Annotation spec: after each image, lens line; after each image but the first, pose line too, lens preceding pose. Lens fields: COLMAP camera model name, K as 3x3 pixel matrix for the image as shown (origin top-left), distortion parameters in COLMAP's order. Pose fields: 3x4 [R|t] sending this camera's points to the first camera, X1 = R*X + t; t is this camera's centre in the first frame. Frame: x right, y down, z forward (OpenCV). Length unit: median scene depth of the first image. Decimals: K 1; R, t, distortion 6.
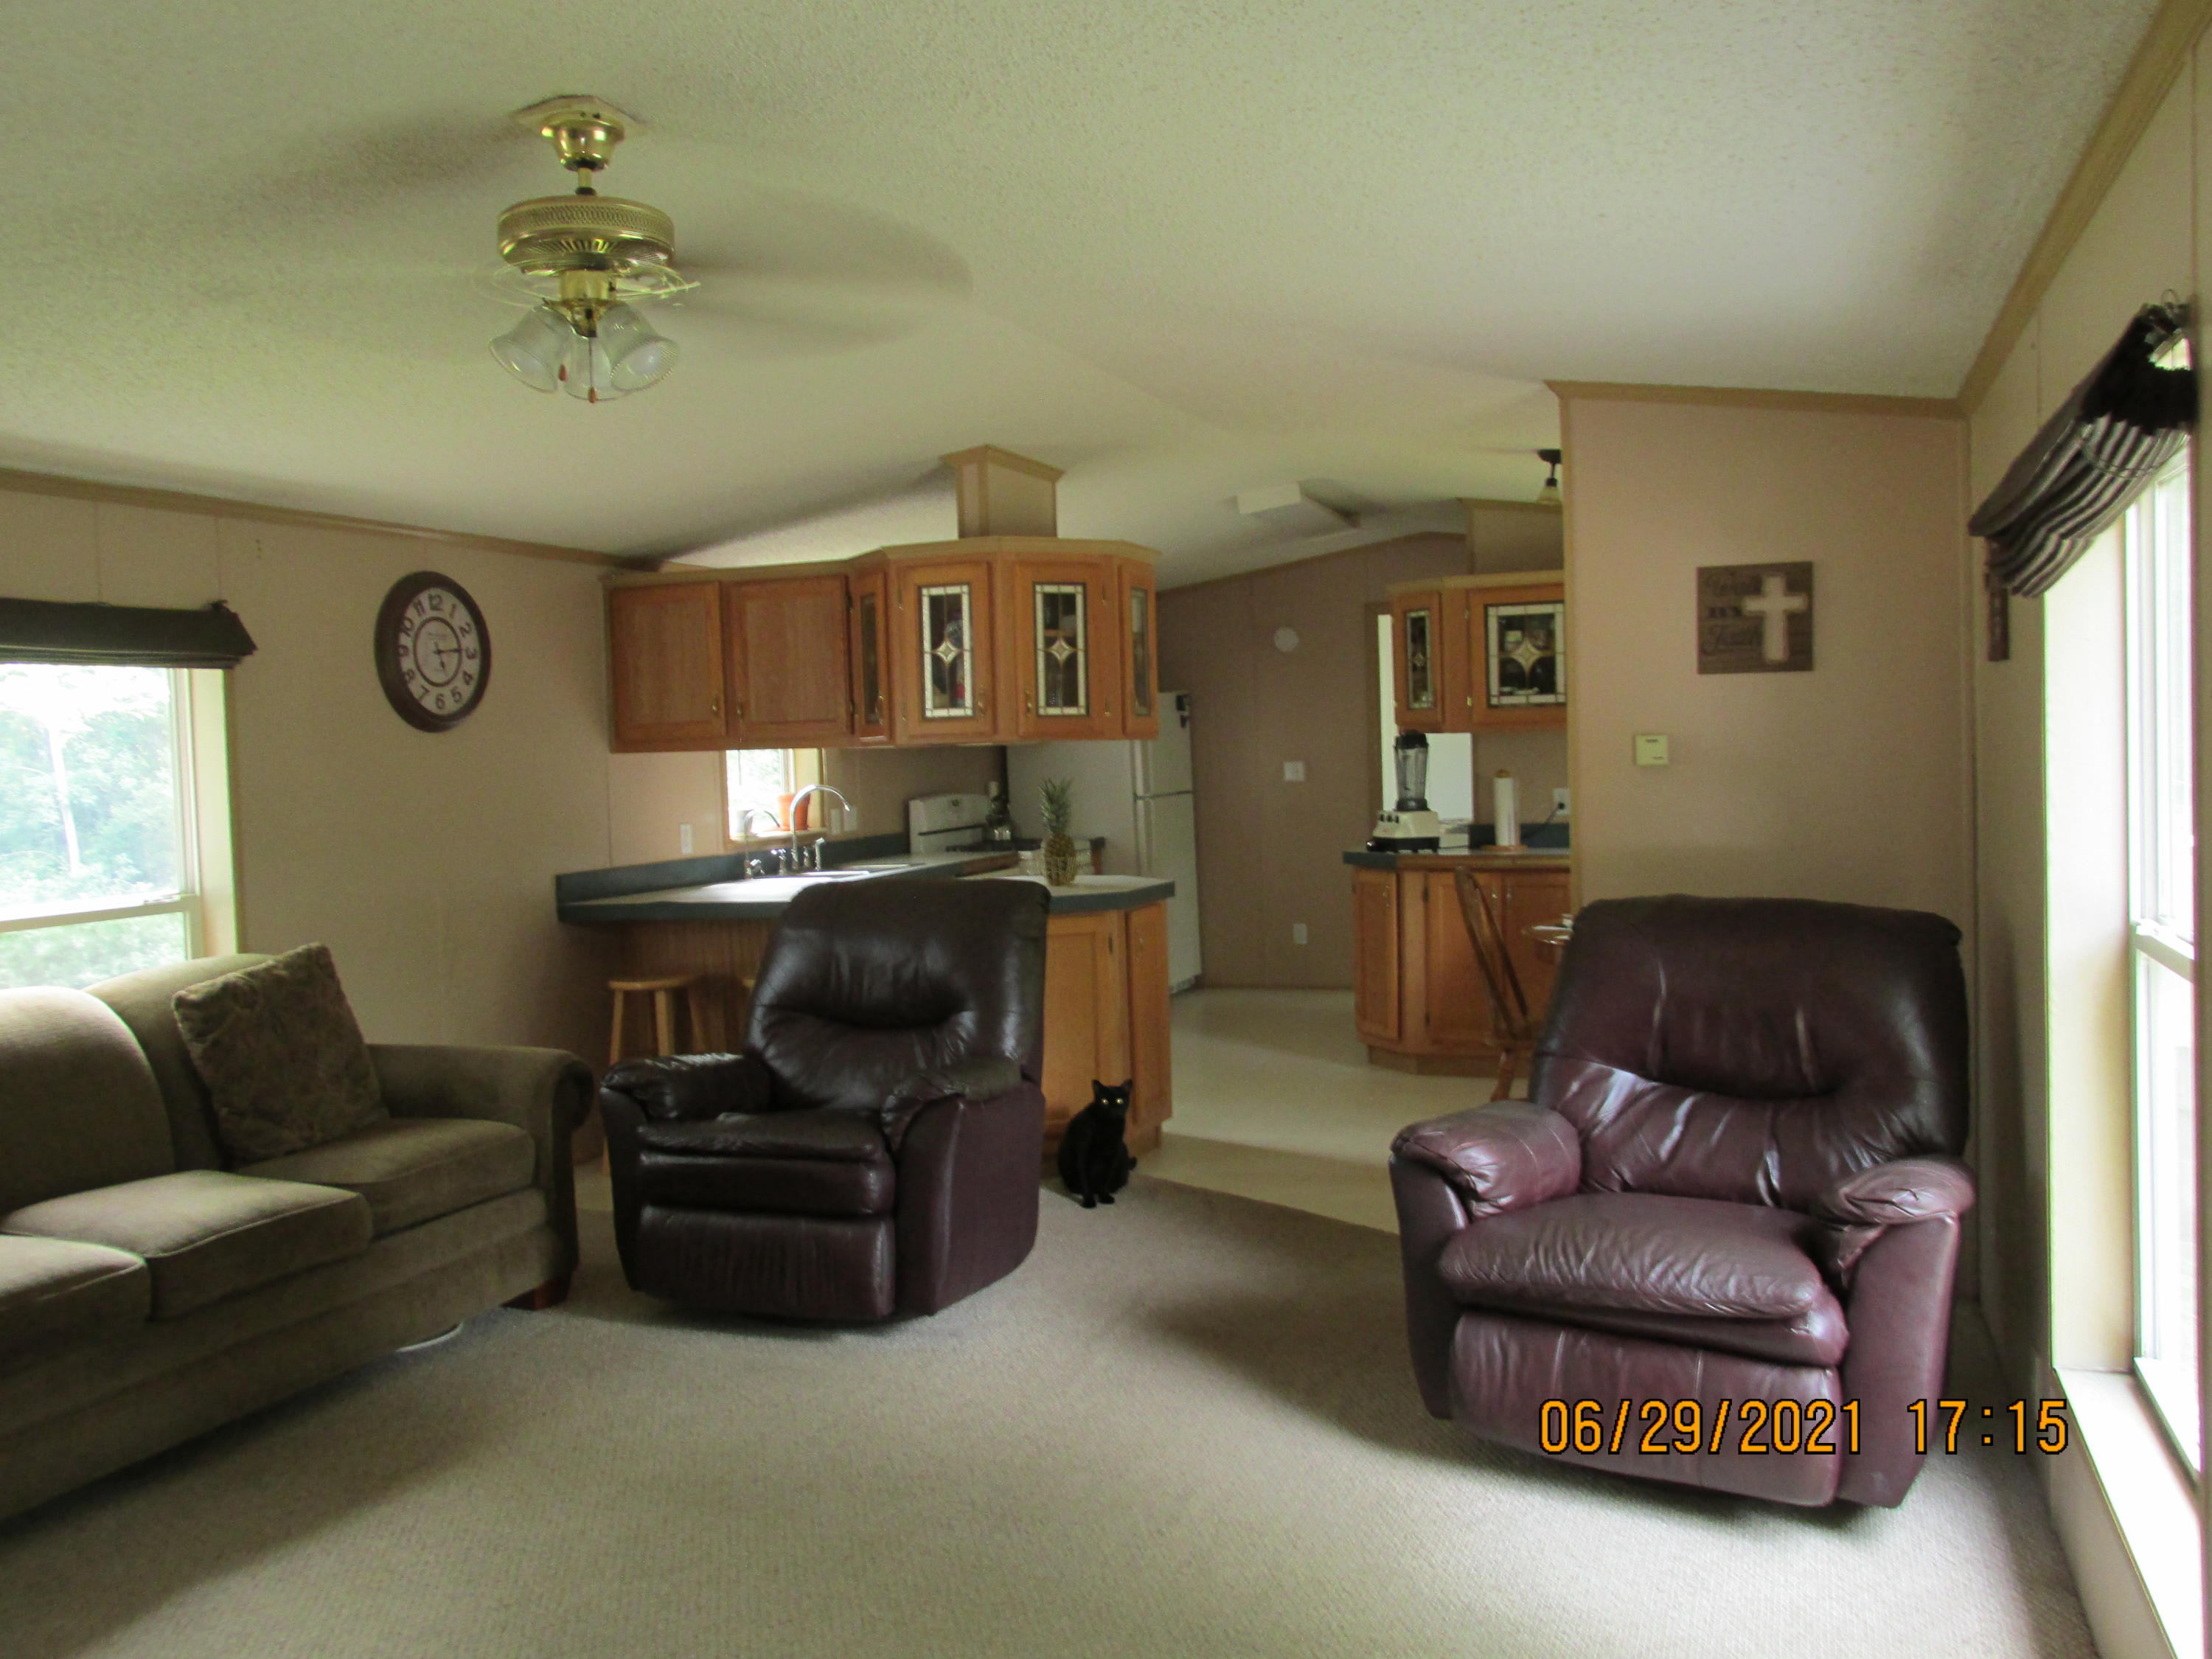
lens RADIAL K [[1800.6, 0, 1106.0], [0, 1800.6, 829.5], [0, 0, 1]] dist [0.005013, 0.003261]
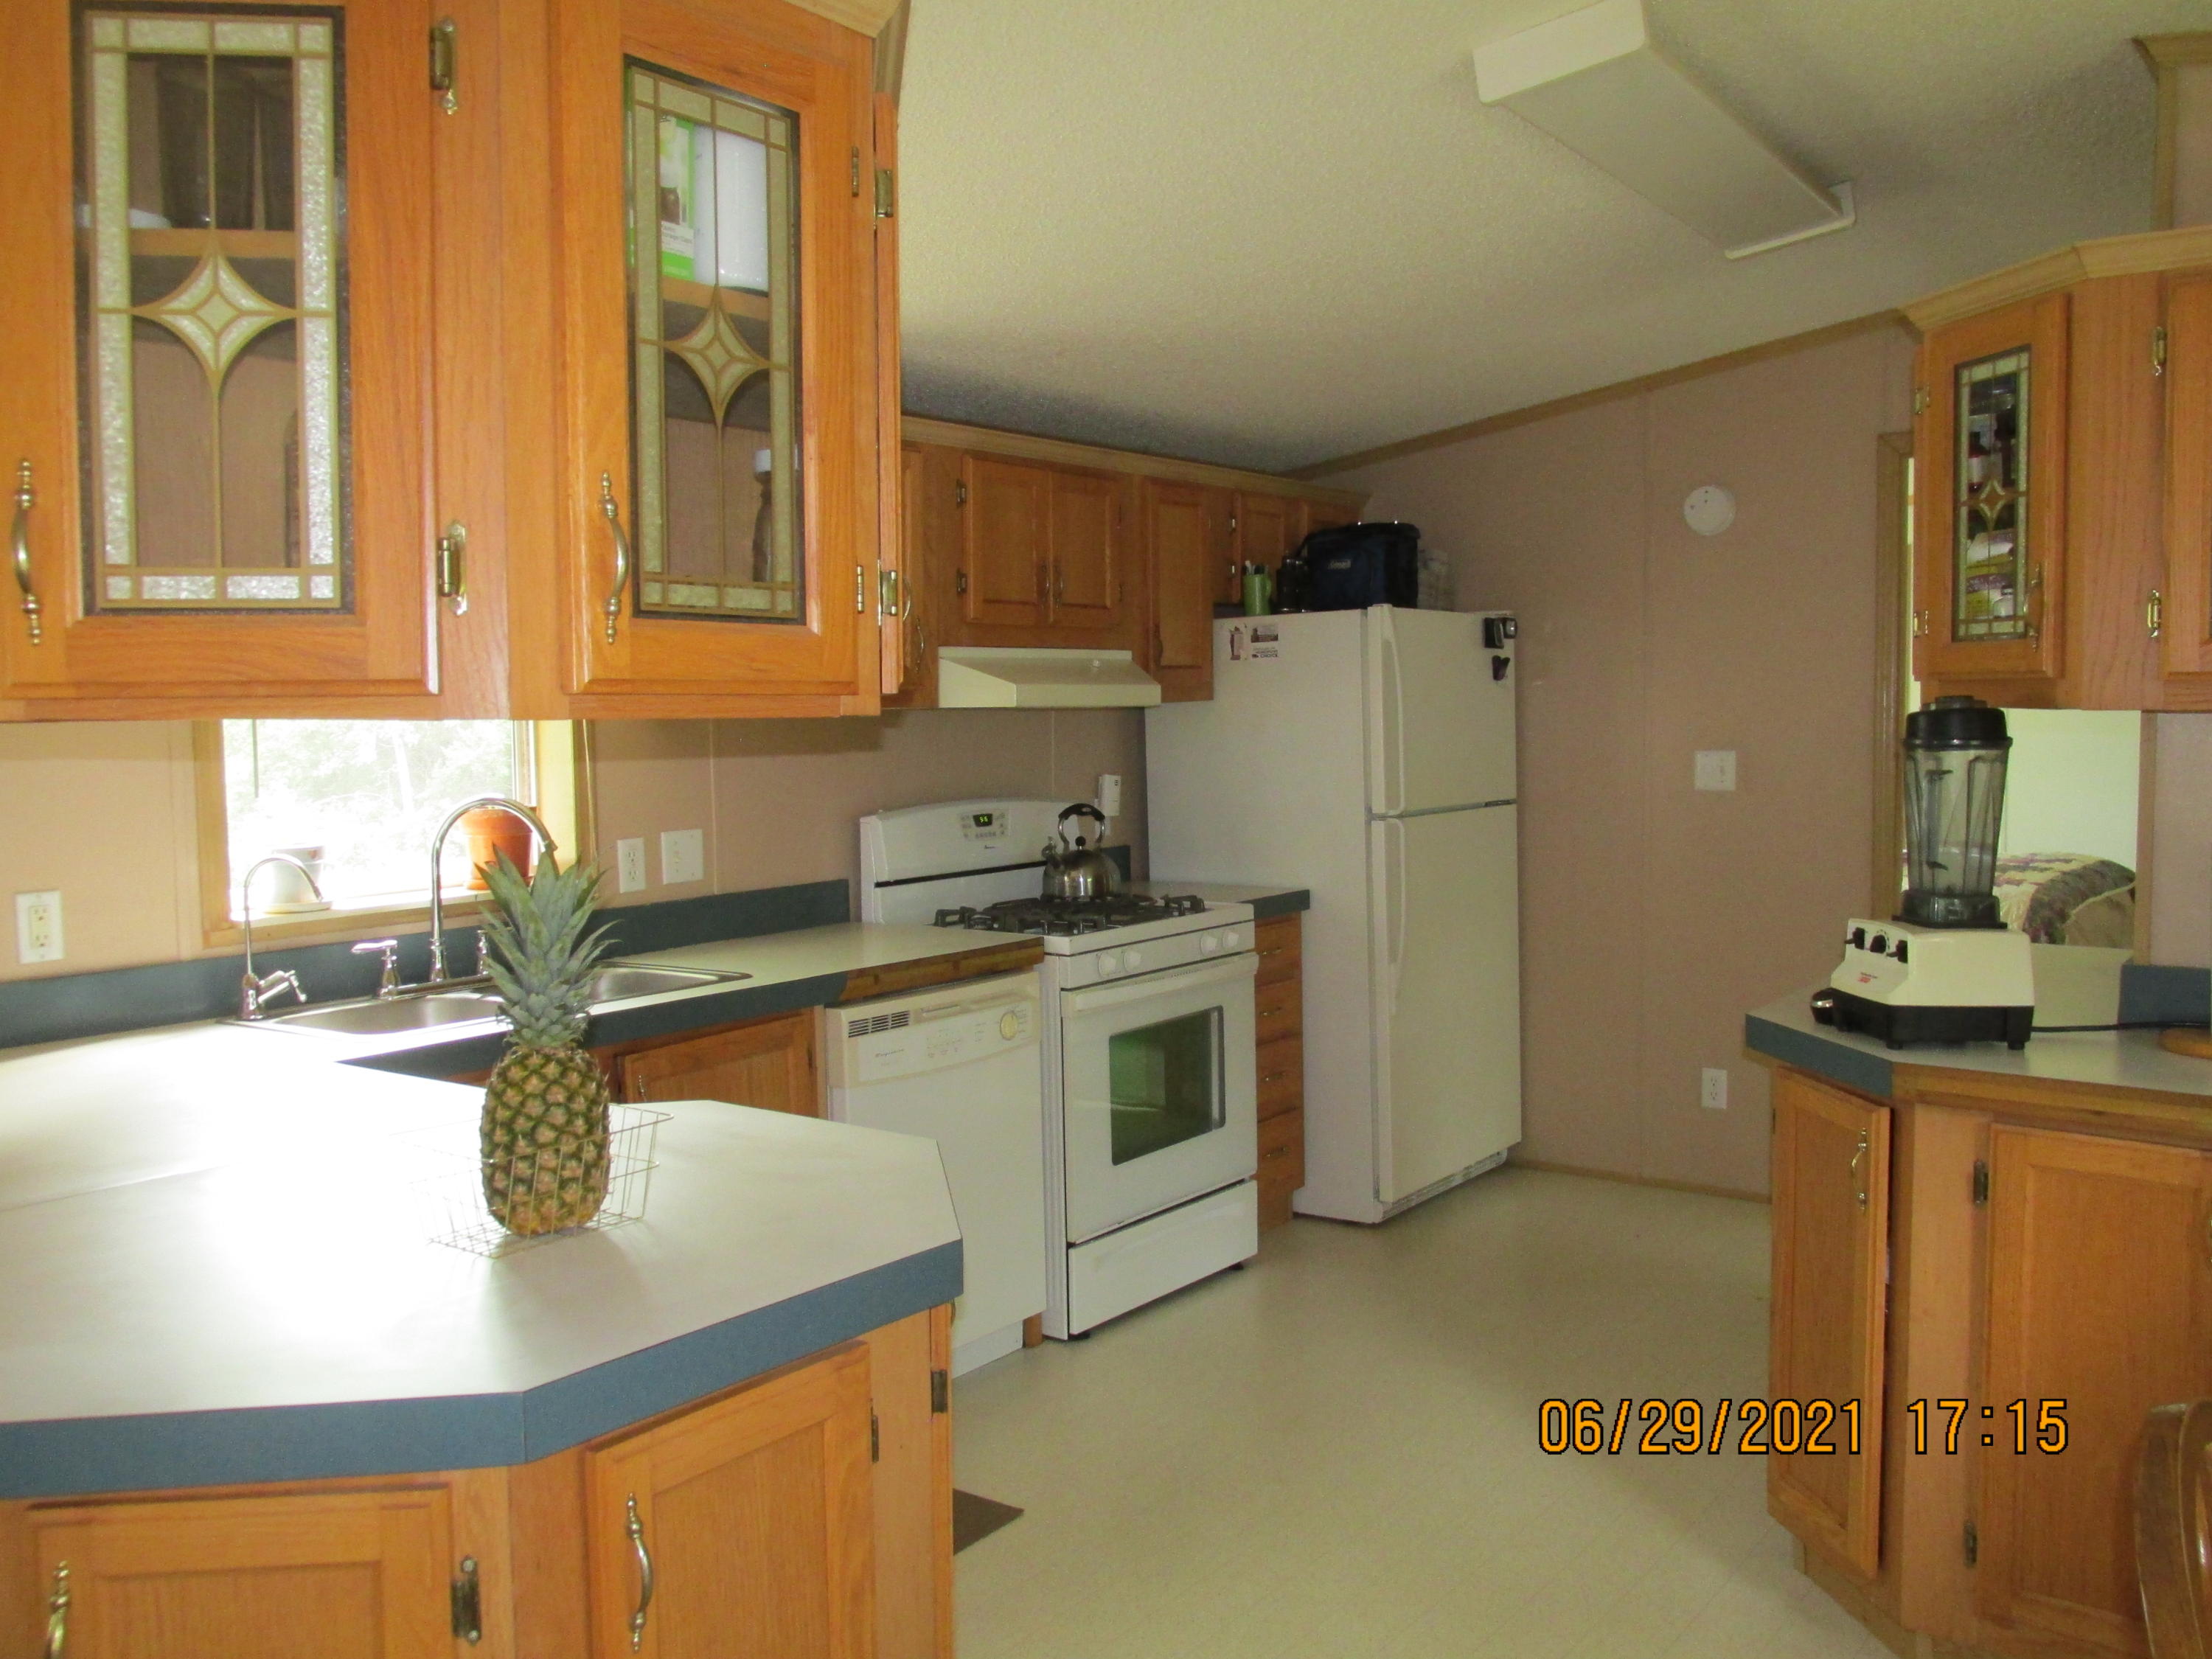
lens RADIAL K [[1800.6, 0, 1106.0], [0, 1800.6, 829.5], [0, 0, 1]] dist [0.005013, 0.003261]
pose [[0.959683, 0.041361, -0.278026, 0.108219], [-0.033468, 0.998892, 0.033079, -0.035439], [0.279087, -0.022440, 0.960004, 0.612065]]
